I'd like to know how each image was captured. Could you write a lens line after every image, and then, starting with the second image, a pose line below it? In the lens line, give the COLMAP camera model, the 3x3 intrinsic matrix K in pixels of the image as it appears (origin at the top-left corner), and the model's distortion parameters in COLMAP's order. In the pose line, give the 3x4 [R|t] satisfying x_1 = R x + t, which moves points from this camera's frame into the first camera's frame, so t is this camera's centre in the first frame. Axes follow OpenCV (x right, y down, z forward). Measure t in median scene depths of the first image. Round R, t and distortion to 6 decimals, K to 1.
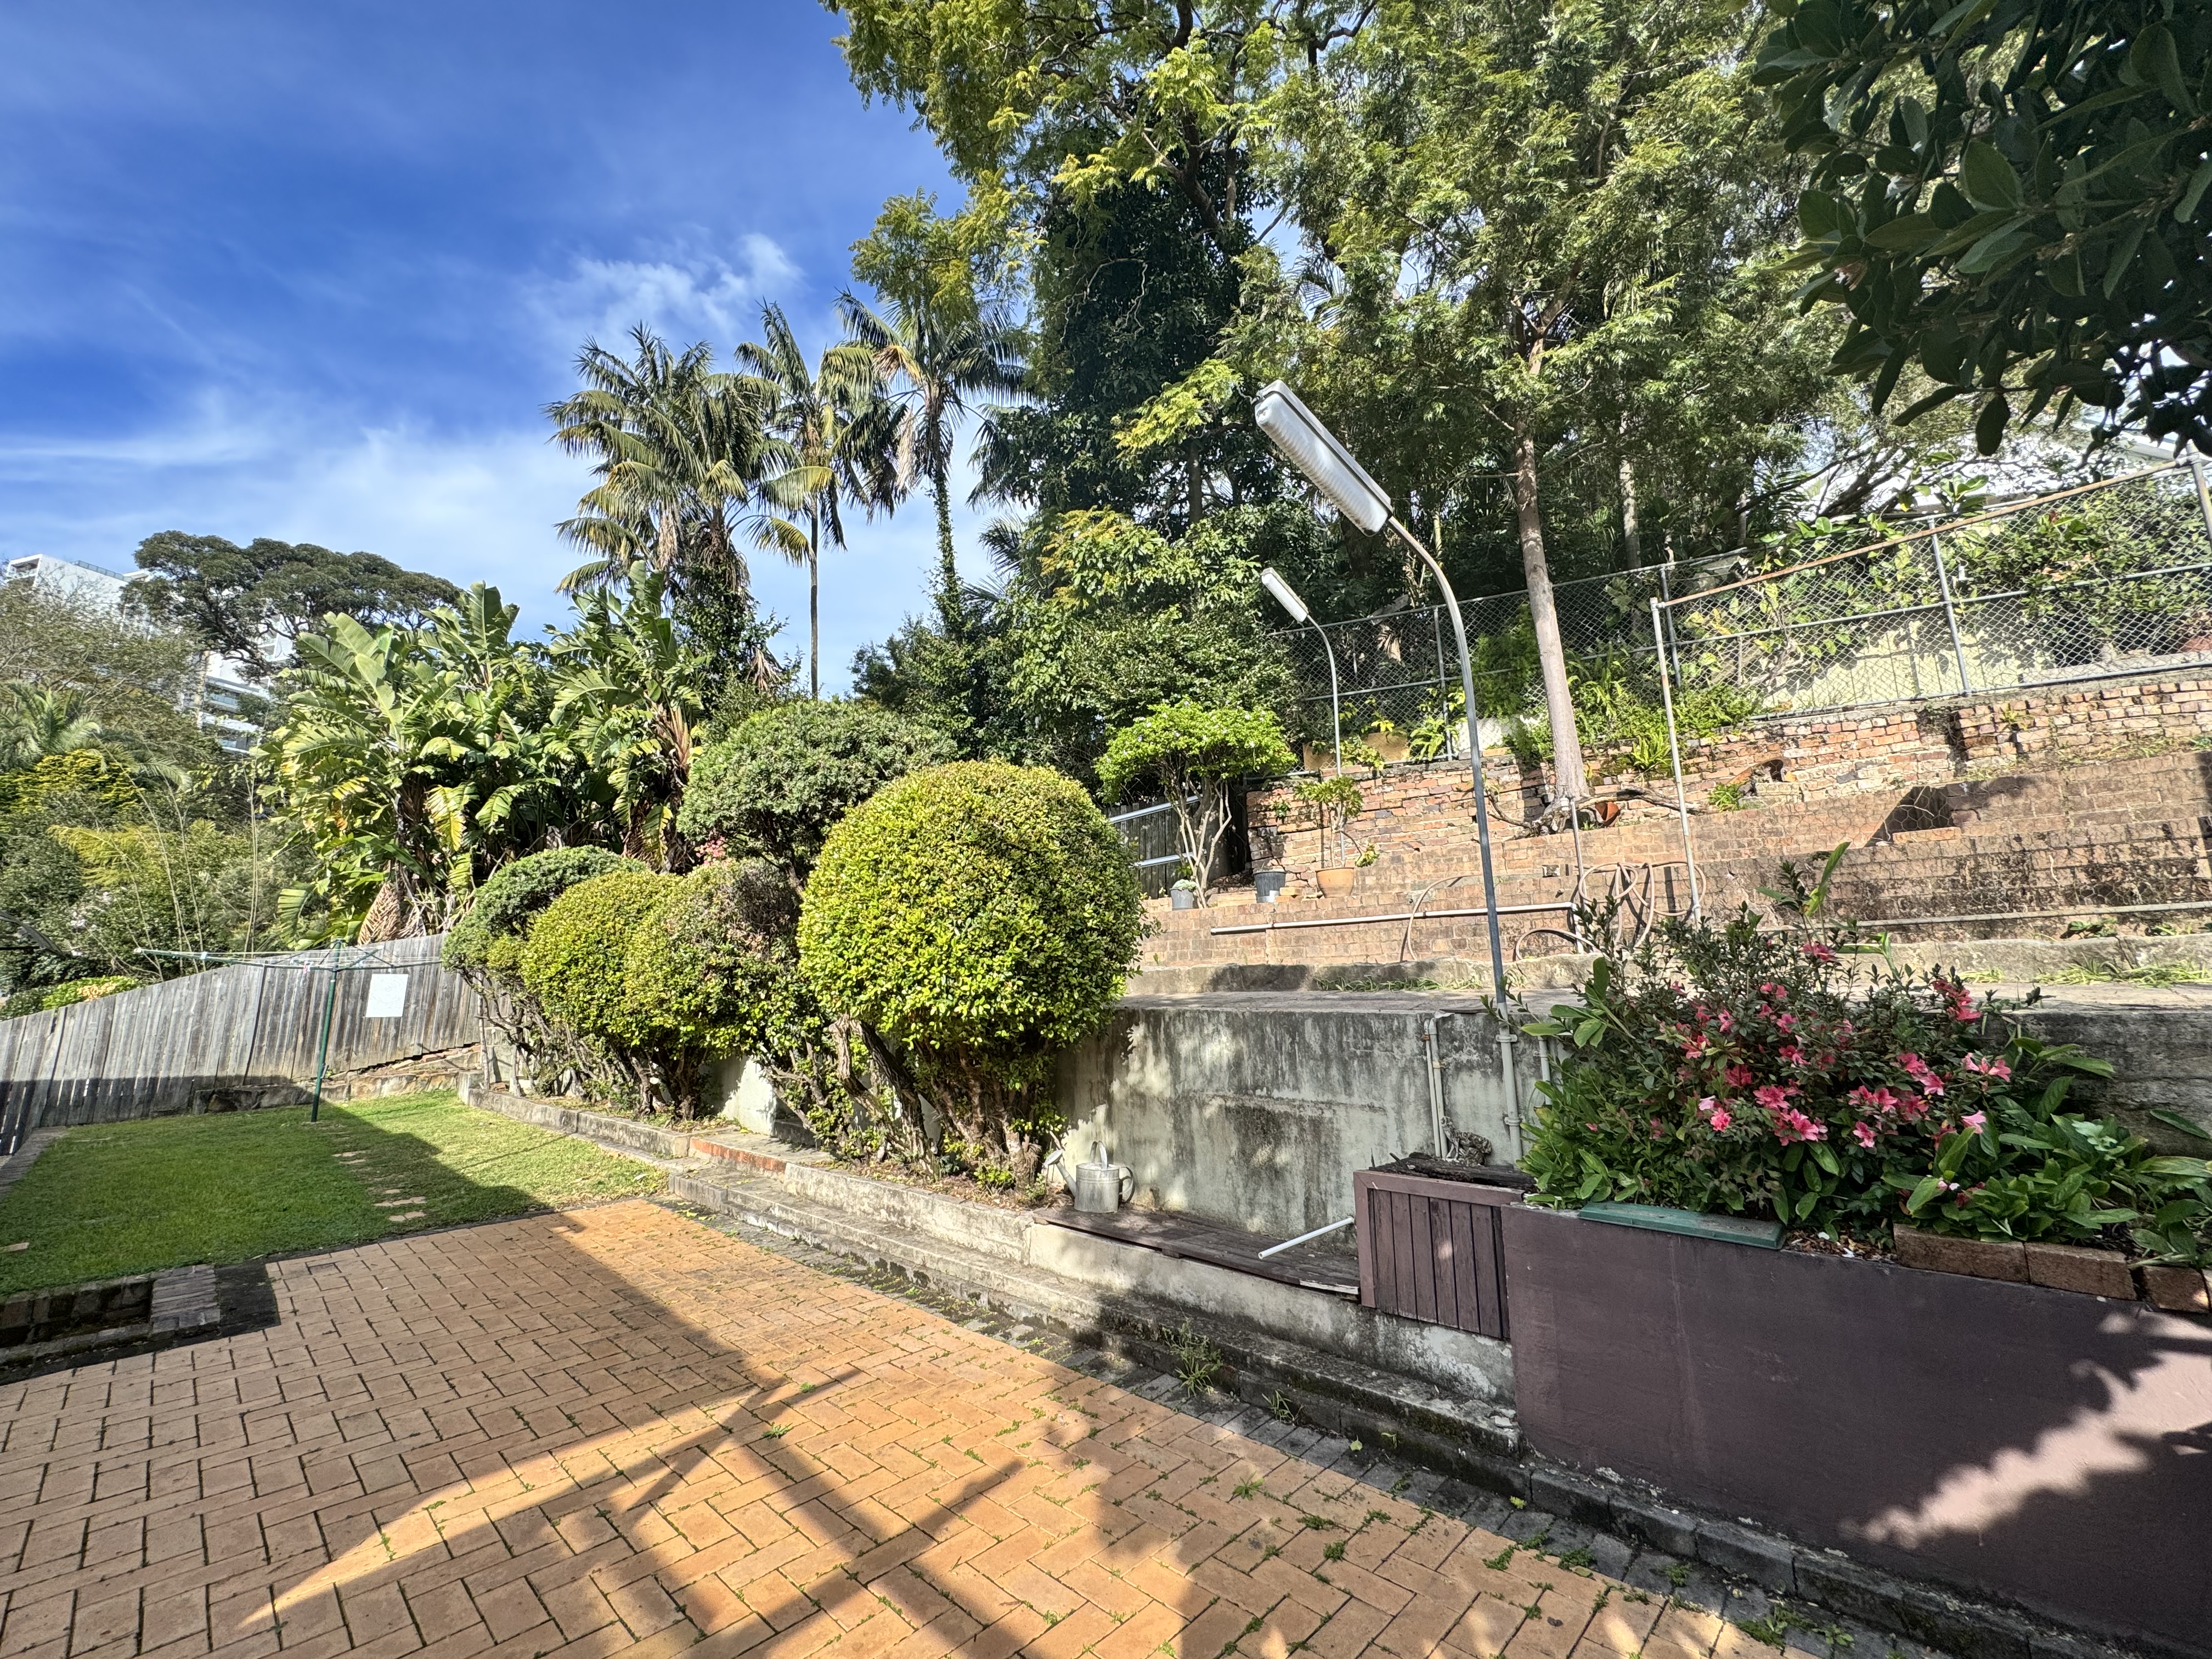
lens RADIAL K [[884.8, 0, 1109.8], [0, 884.8, 833.4], [0, 0, 1]] dist [-0.002300, -0.000055]
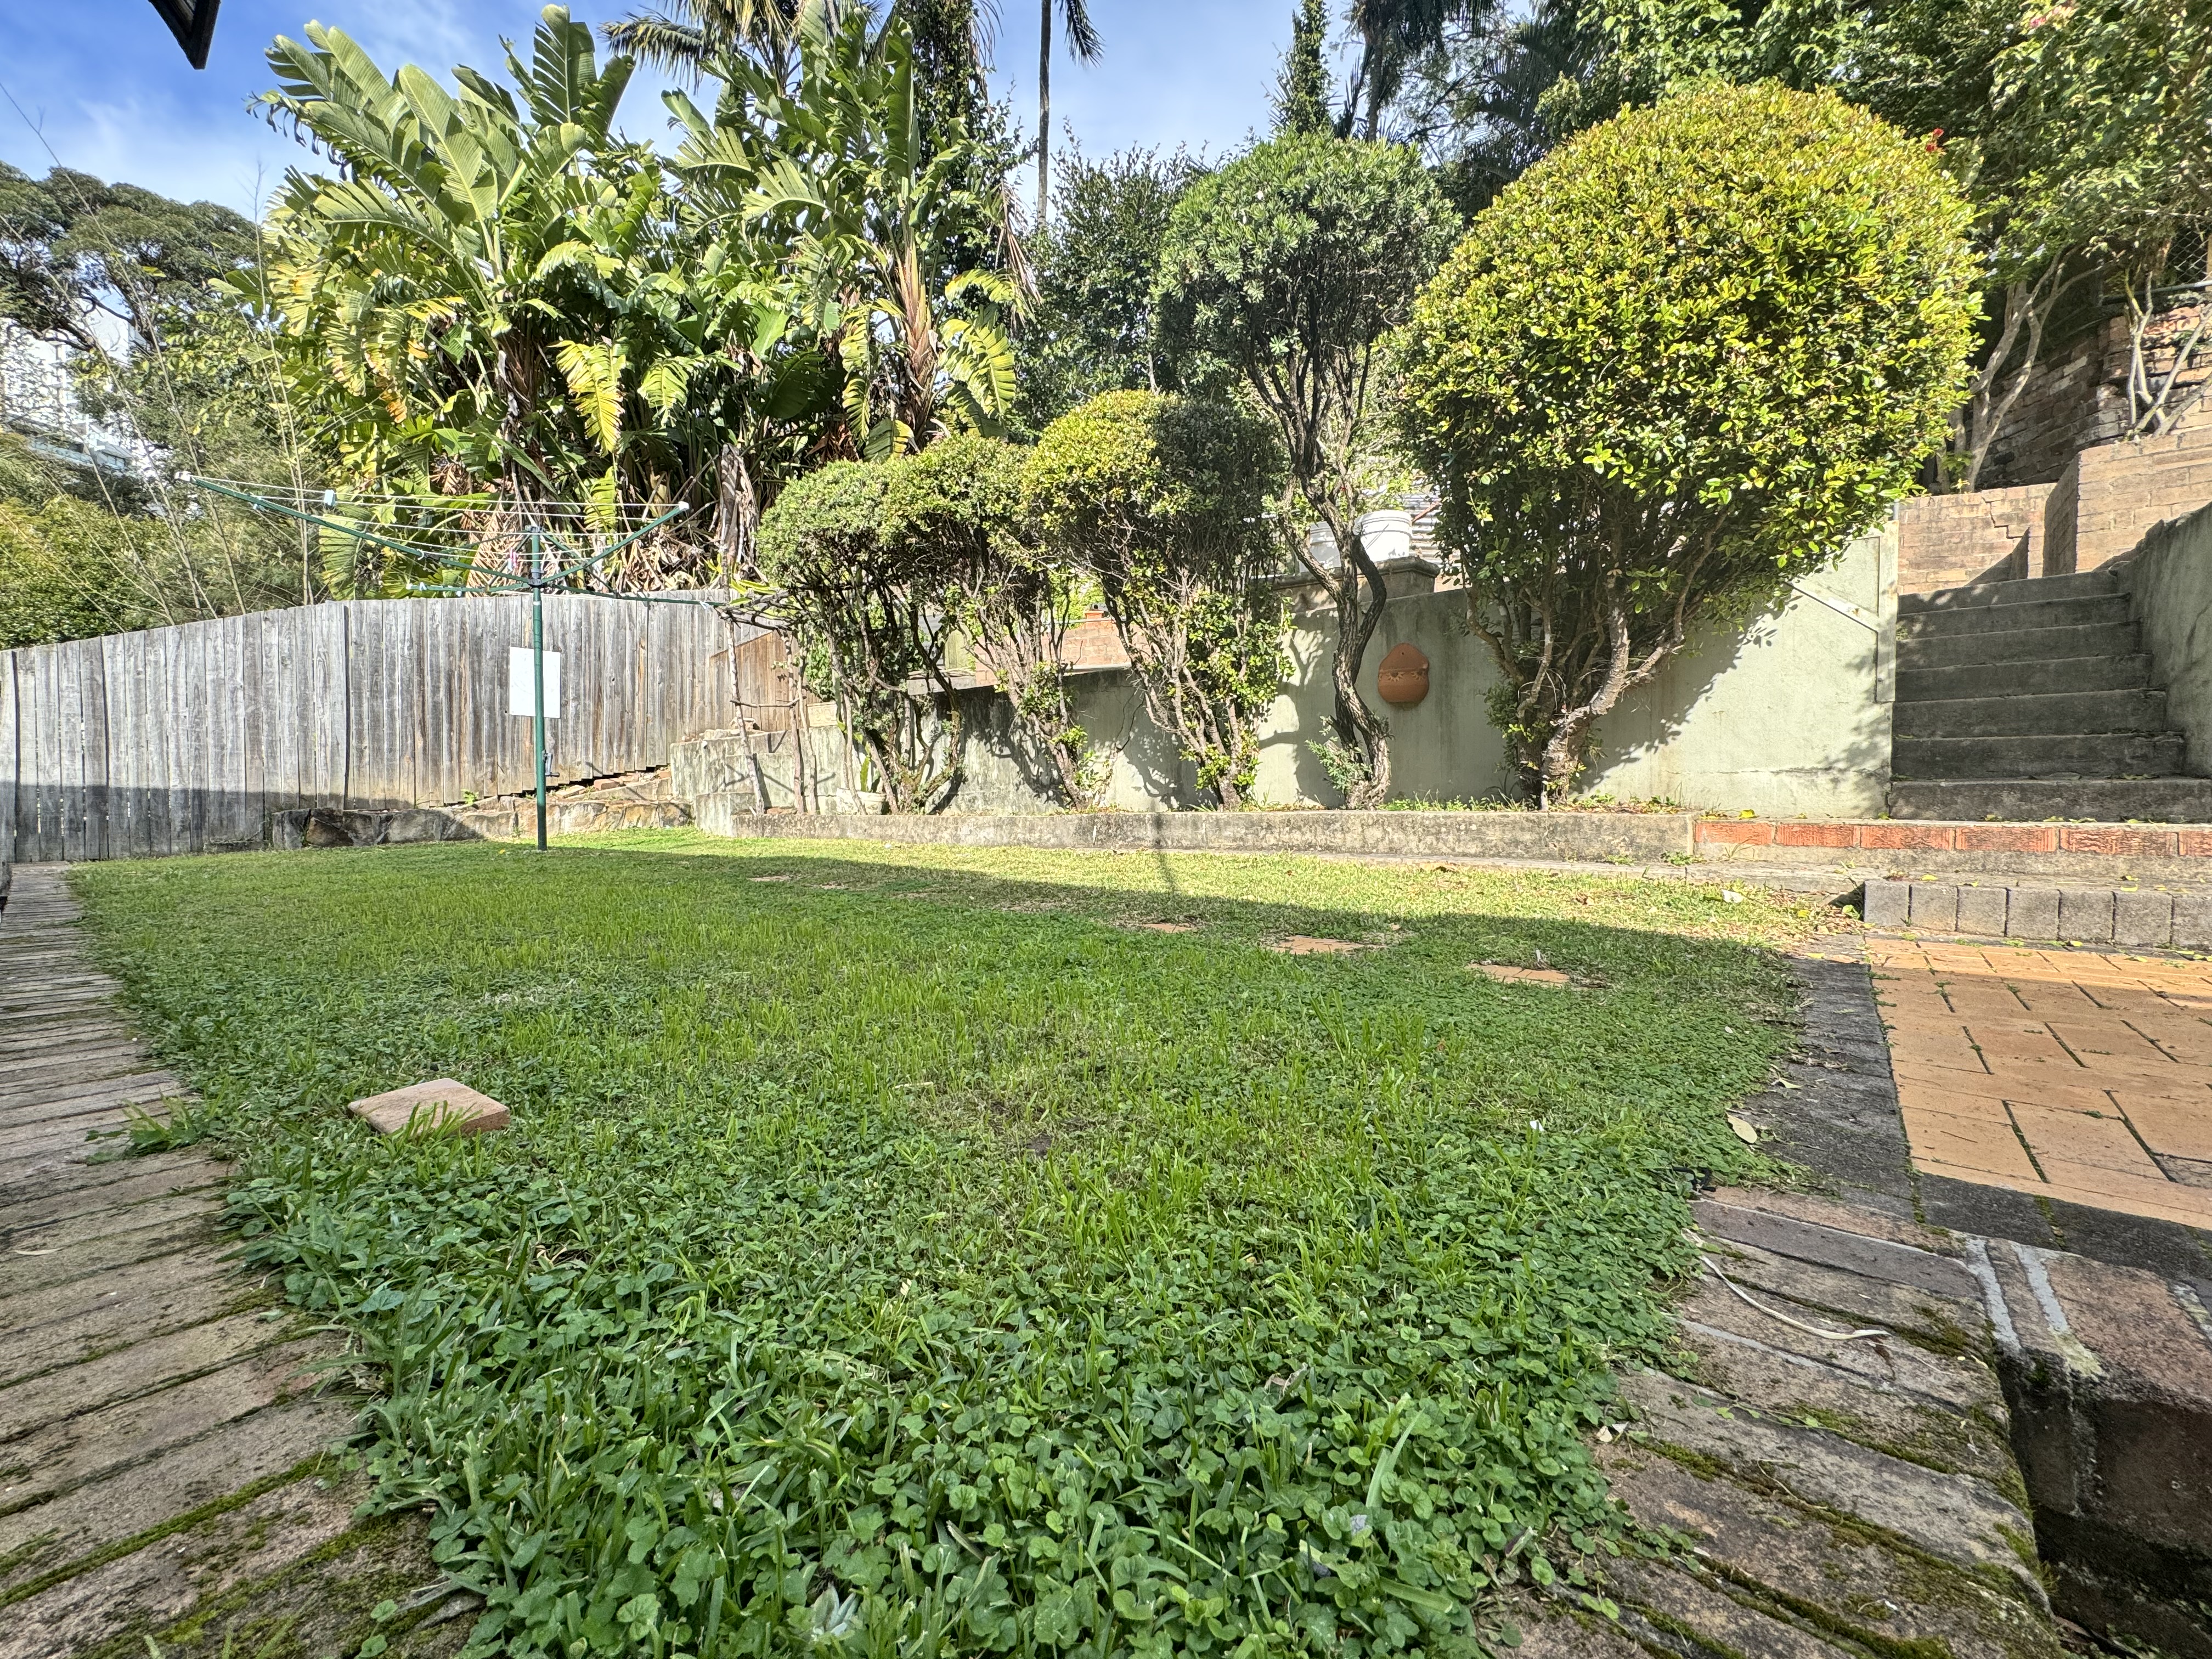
lens RADIAL K [[884.8, 0, 1104.1], [0, 884.8, 828.8], [0, 0, 1]] dist [-0.002300, -0.000055]
pose [[0.997366, 0.001042, 0.072532, -0.478822], [-0.015844, 0.978886, 0.203793, 0.157726], [-0.070789, -0.204405, 0.976323, 0.346693]]
